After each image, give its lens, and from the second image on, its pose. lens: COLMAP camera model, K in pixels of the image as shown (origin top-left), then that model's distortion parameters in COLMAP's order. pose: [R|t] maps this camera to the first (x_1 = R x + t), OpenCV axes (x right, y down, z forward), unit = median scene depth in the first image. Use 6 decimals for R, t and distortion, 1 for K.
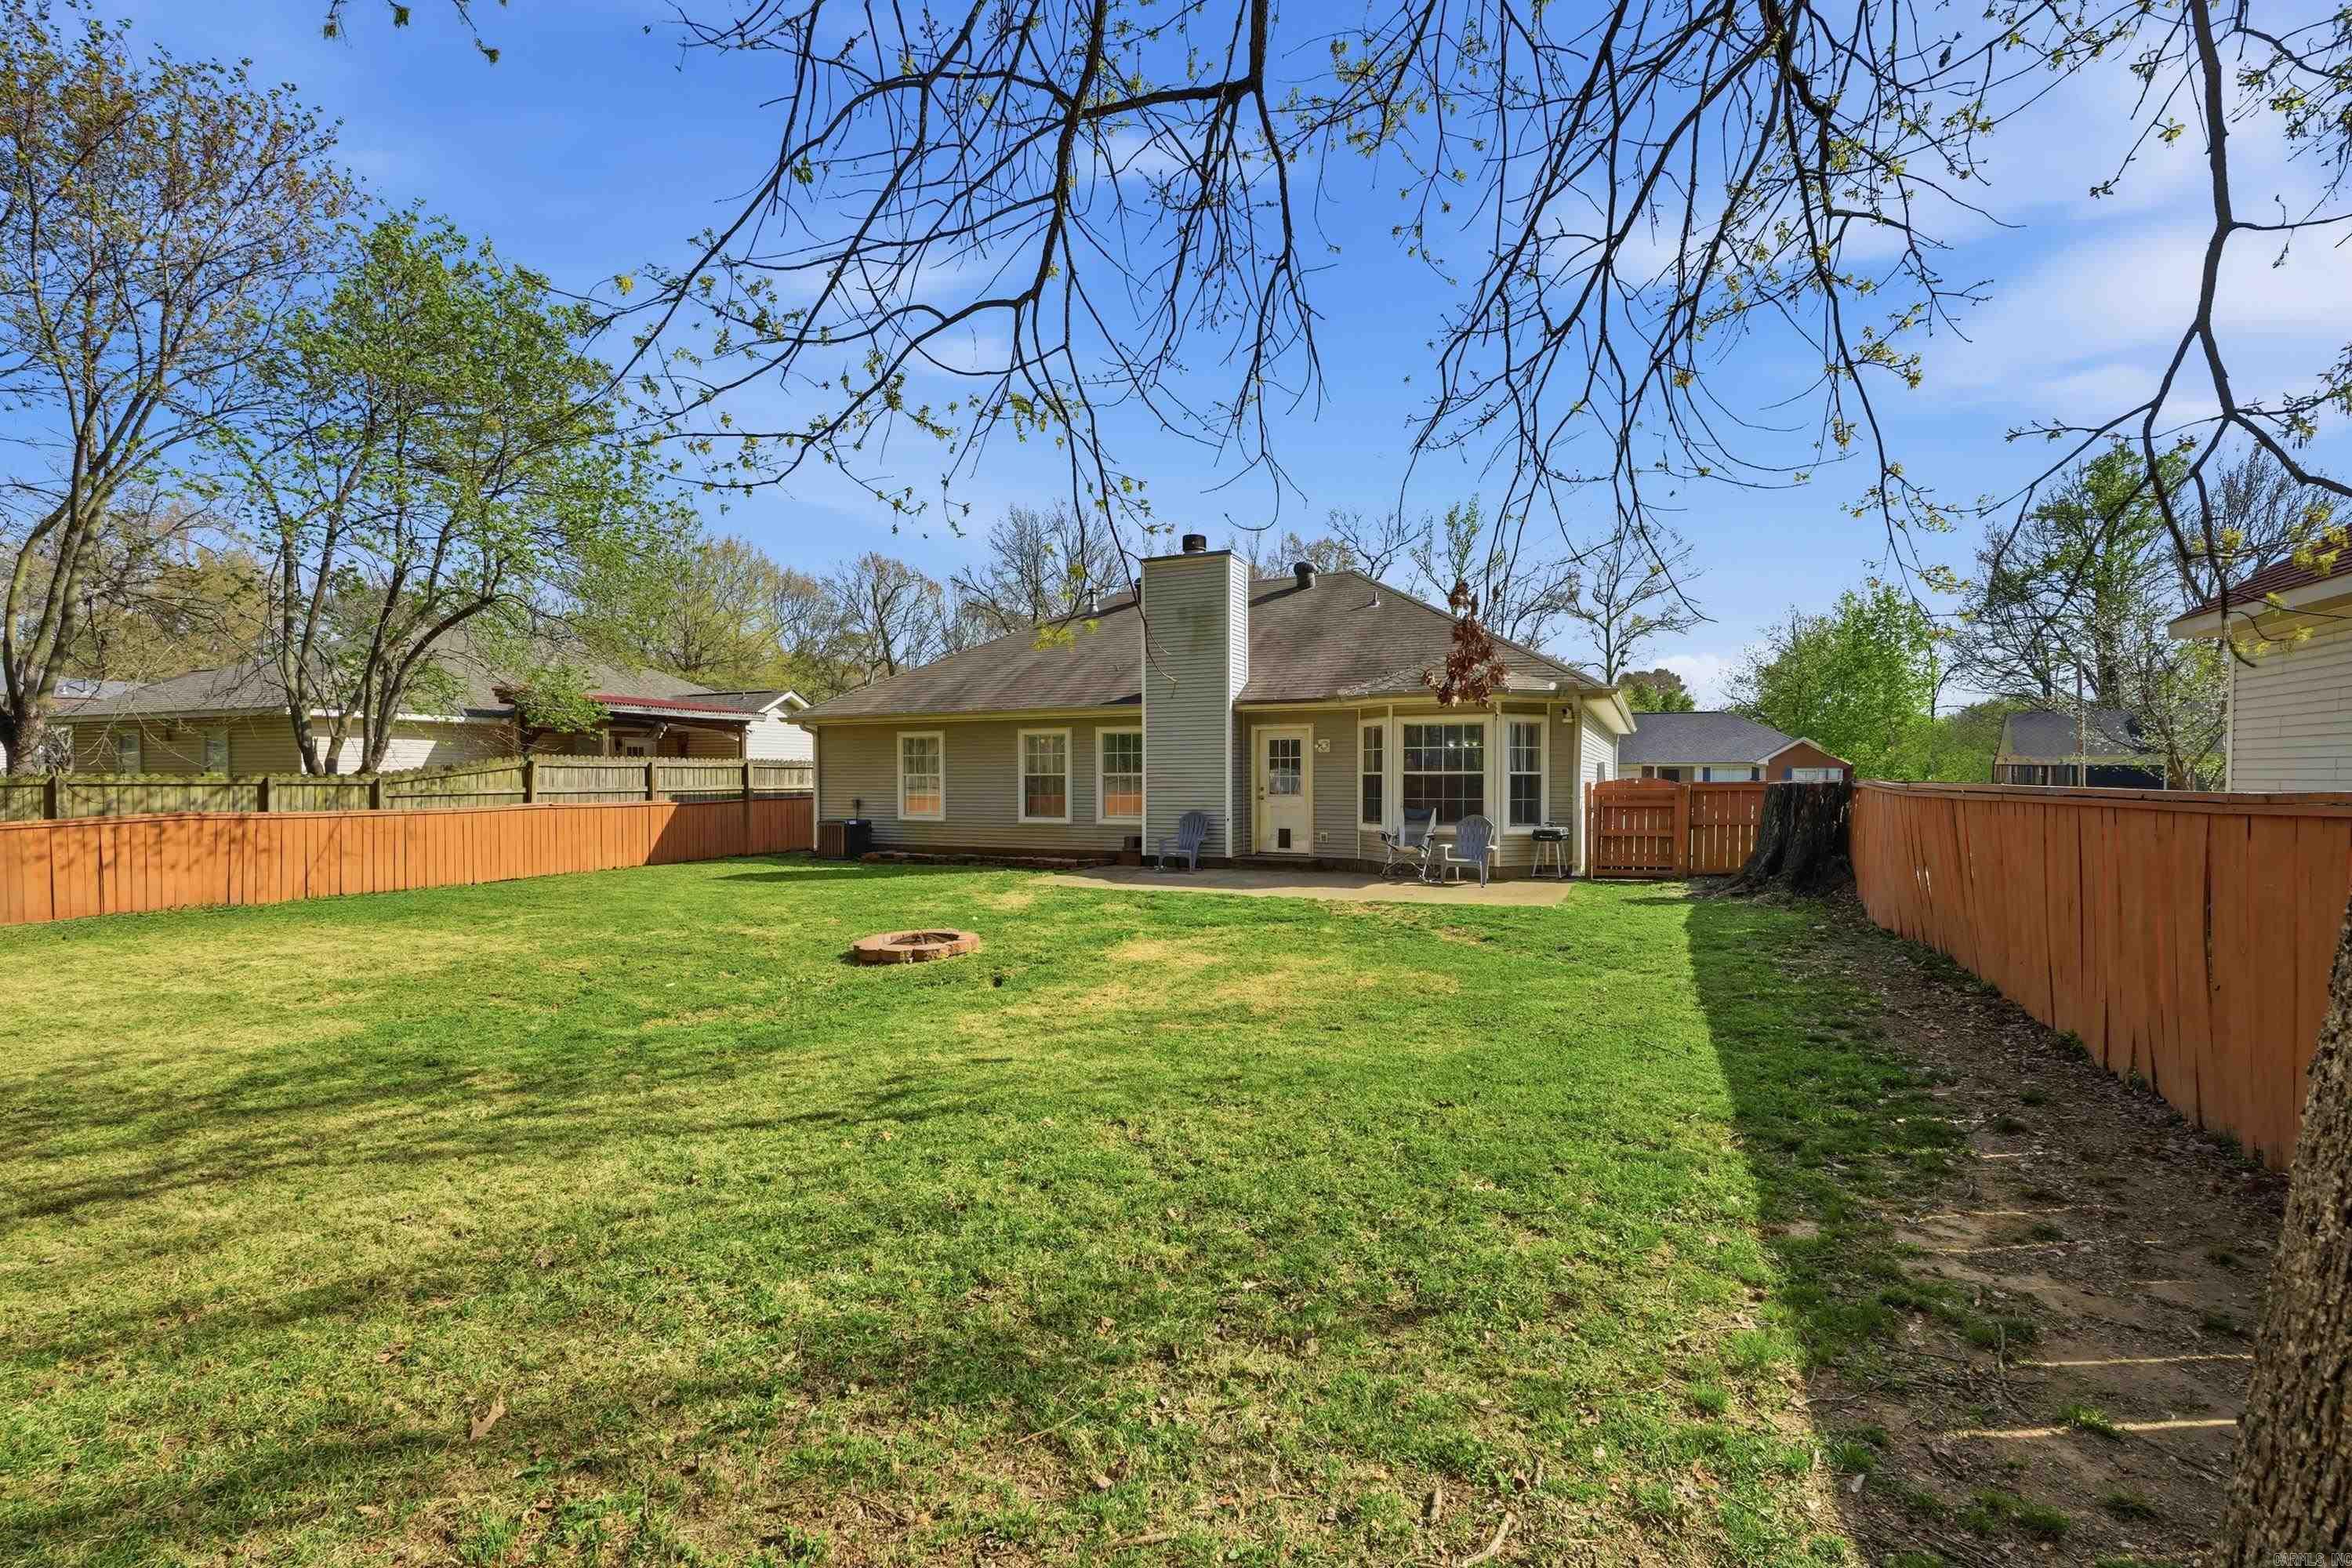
lens RADIAL K [[1042.3, 0, 1187.9], [0, 1042.3, 789.0], [0, 0, 1]] dist [-0.003560, 0.000132]
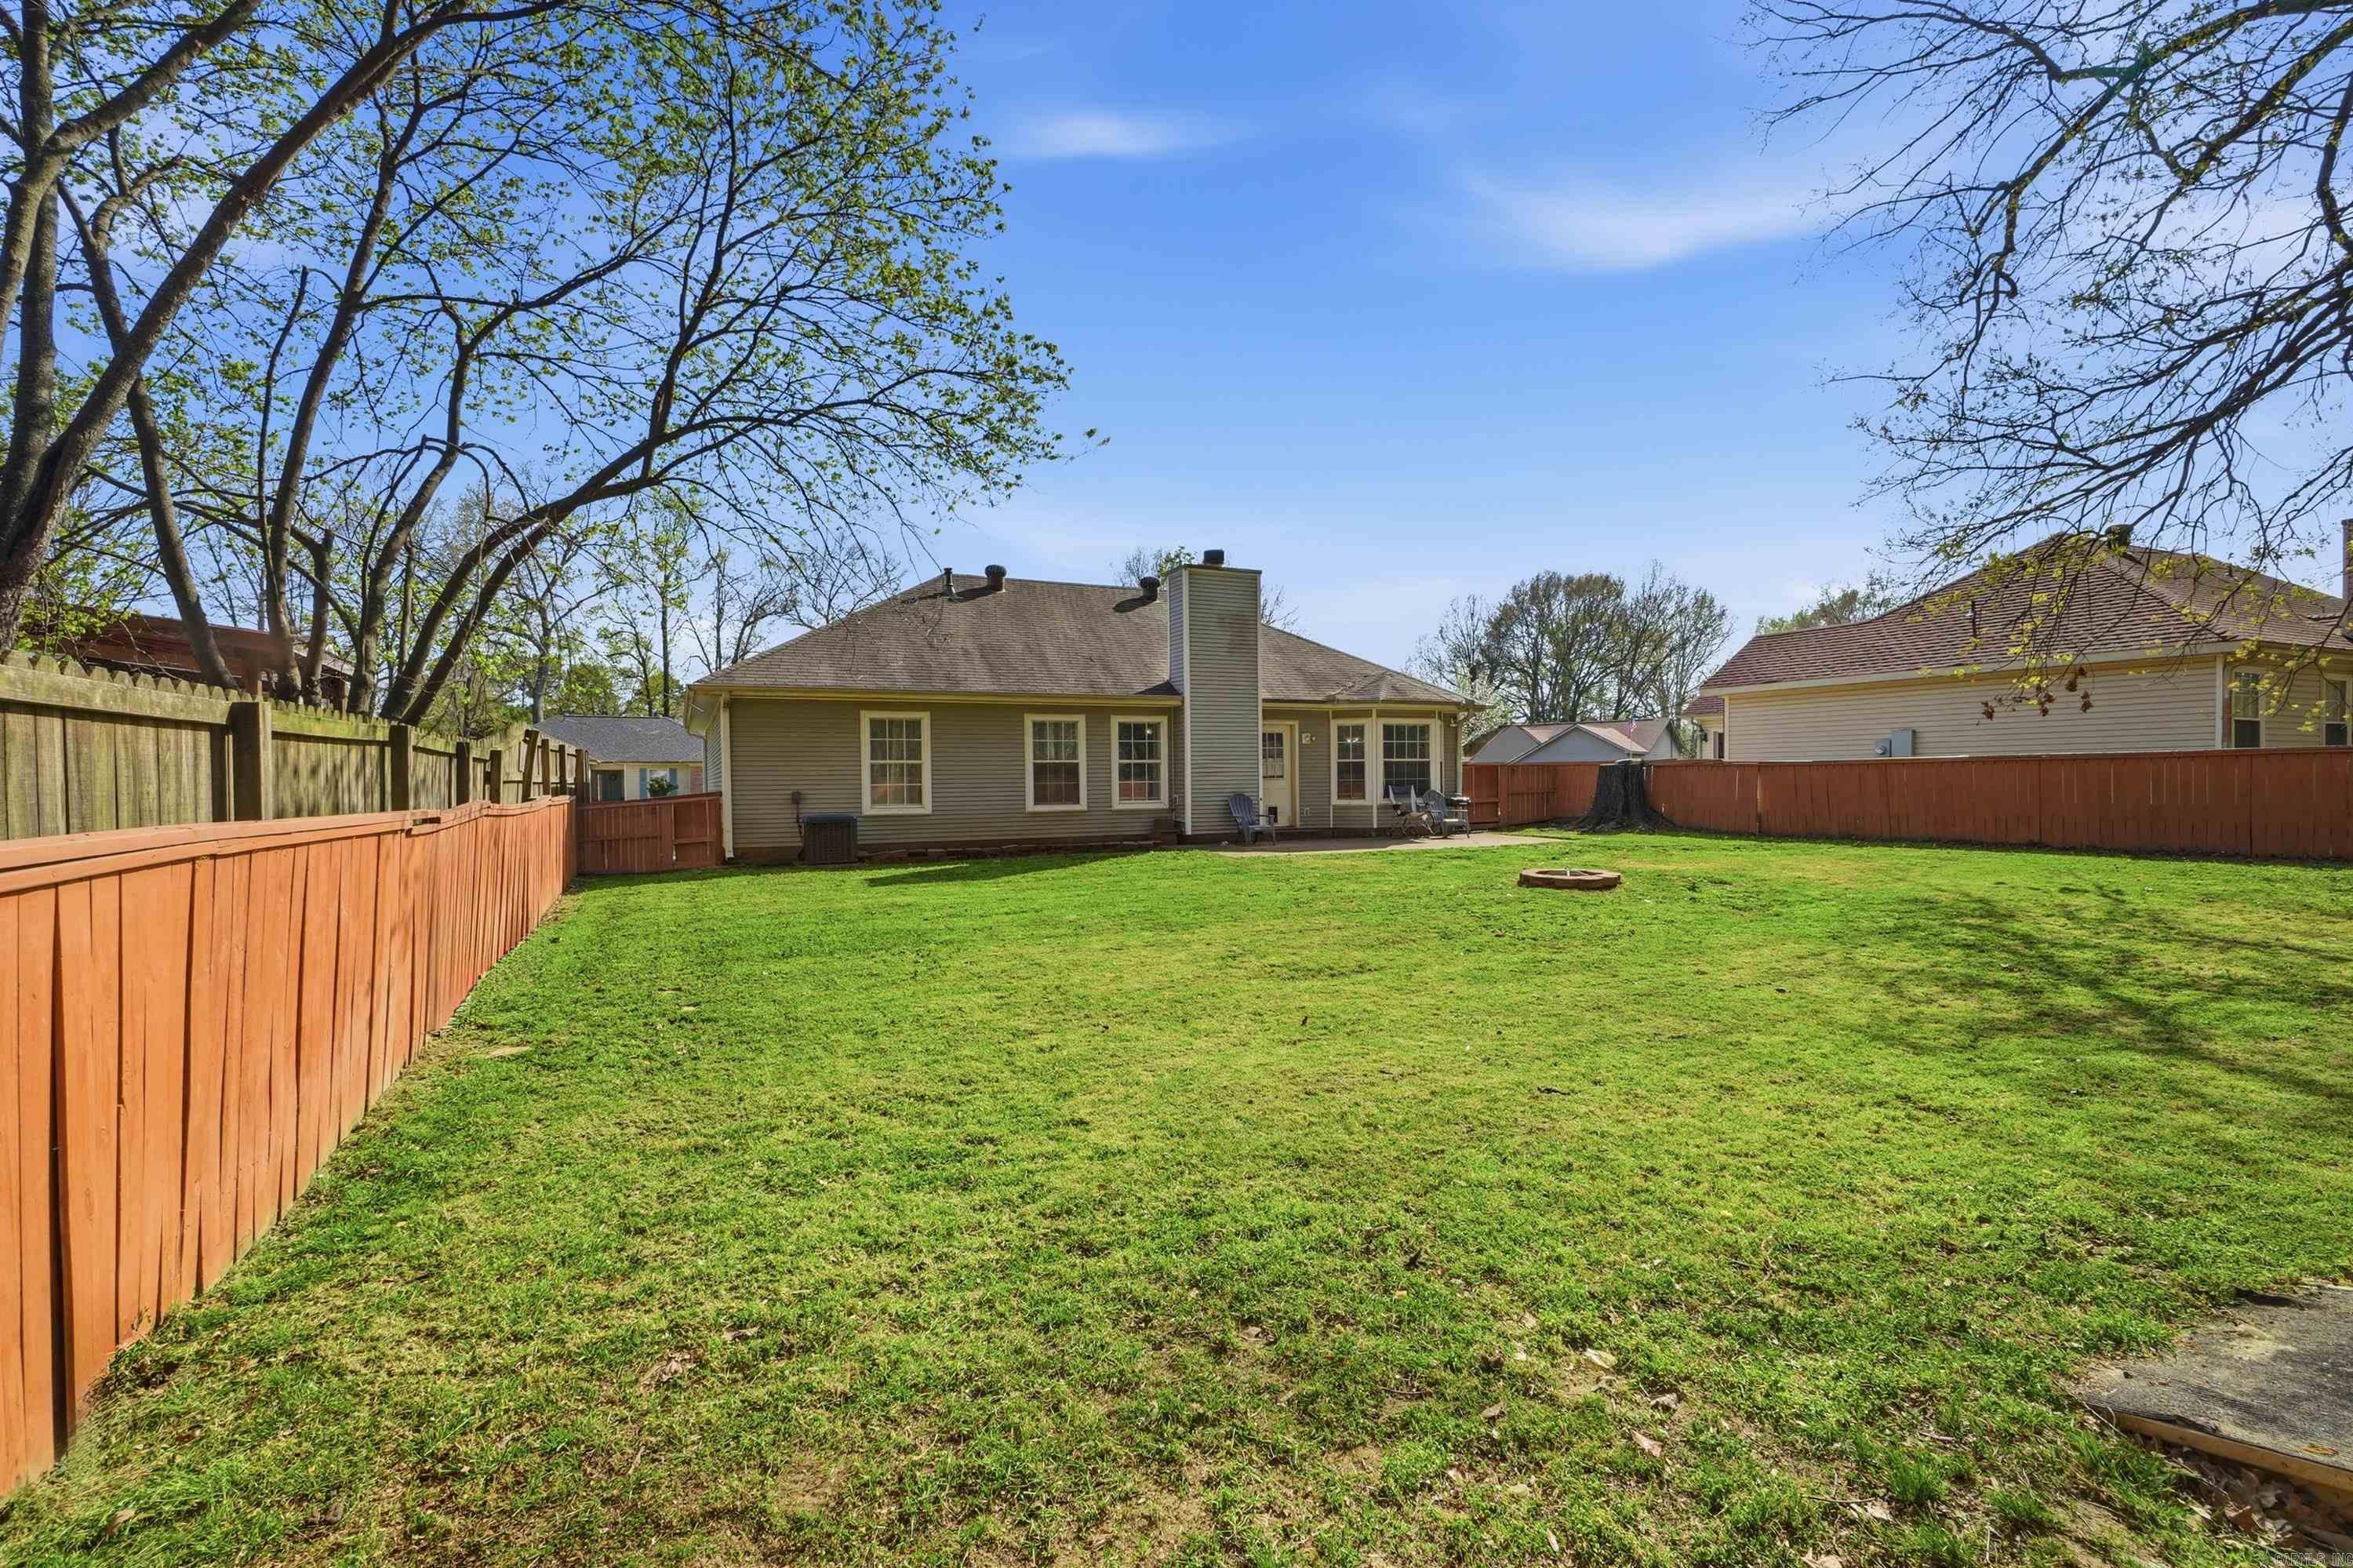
lens RADIAL K [[1042.7, 0, 1185.5], [0, 1042.7, 788.7], [0, 0, 1]] dist [-0.003560, 0.000132]
pose [[0.639931, -0.012507, 0.768331, -0.874028], [0.019631, 0.999807, -0.000075, 0.015468], [-0.768182, 0.015131, 0.640053, 0.293643]]
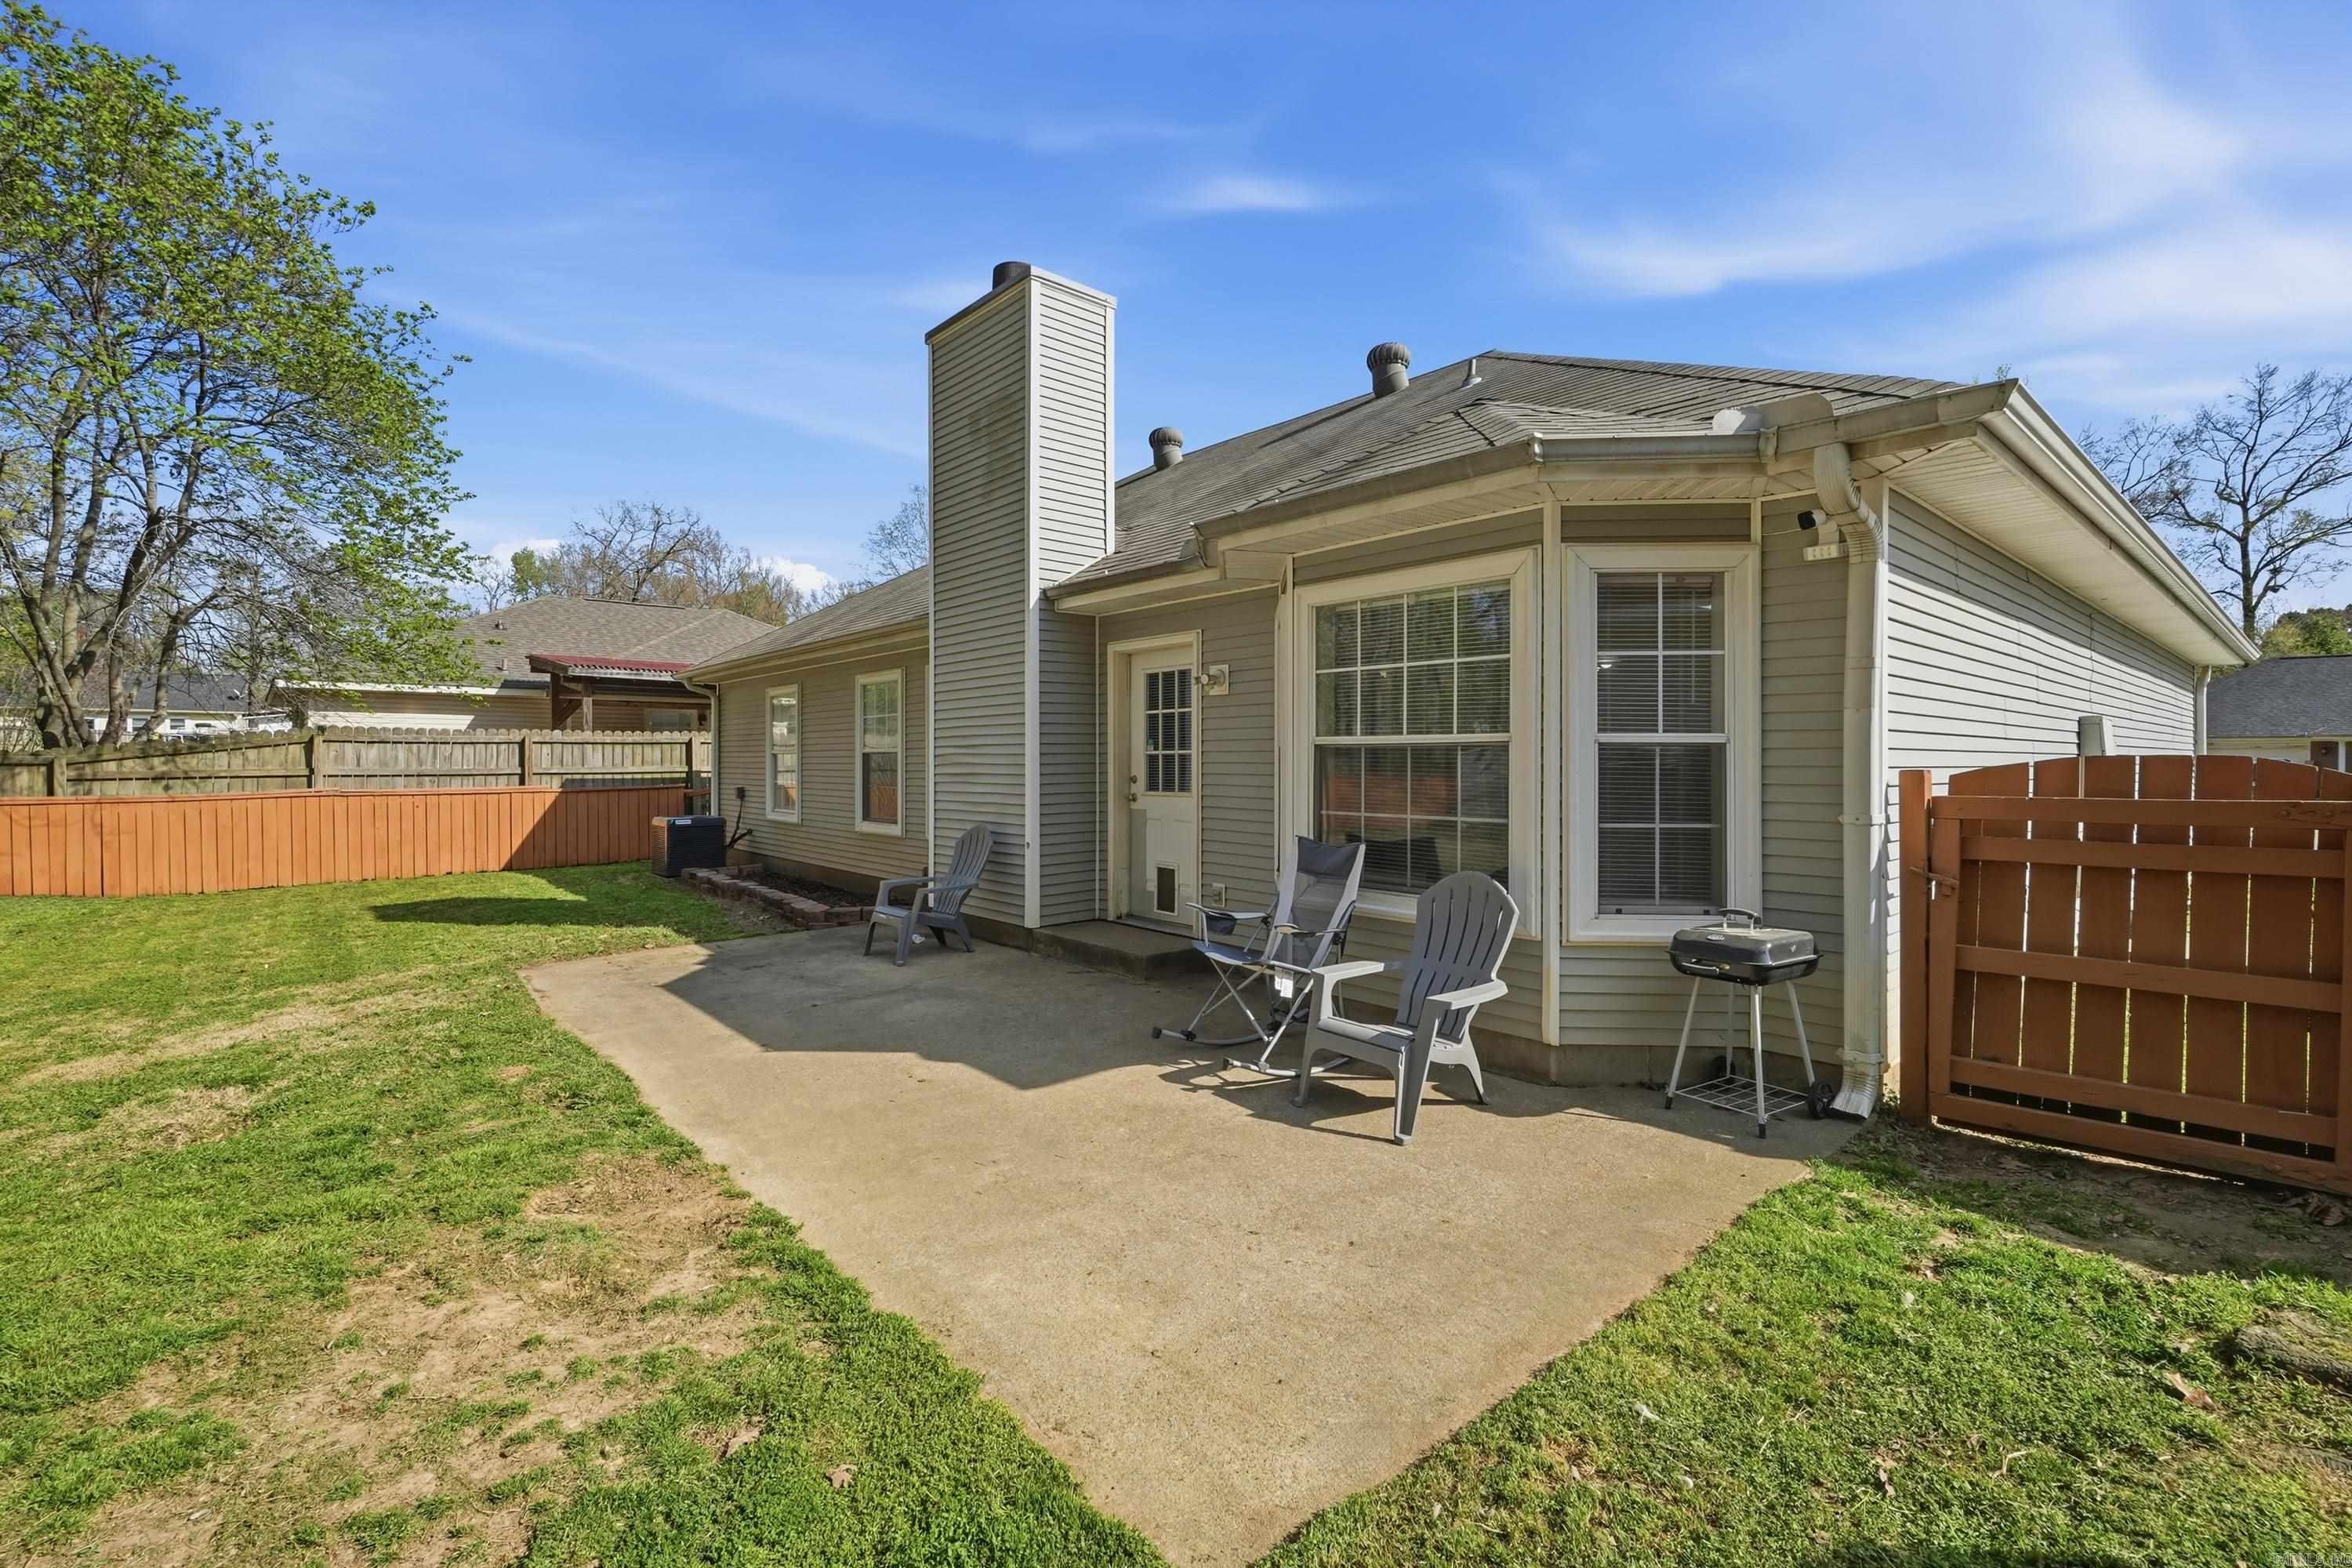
lens RADIAL K [[1042.3, 0, 1166.7], [0, 1042.3, 758.7], [0, 0, 1]] dist [-0.003560, 0.000132]
pose [[0.909521, 0.001524, -0.415654, 0.272525], [-0.006118, 0.999934, -0.009723, -0.004772], [0.415612, 0.011386, 0.909471, 0.569419]]
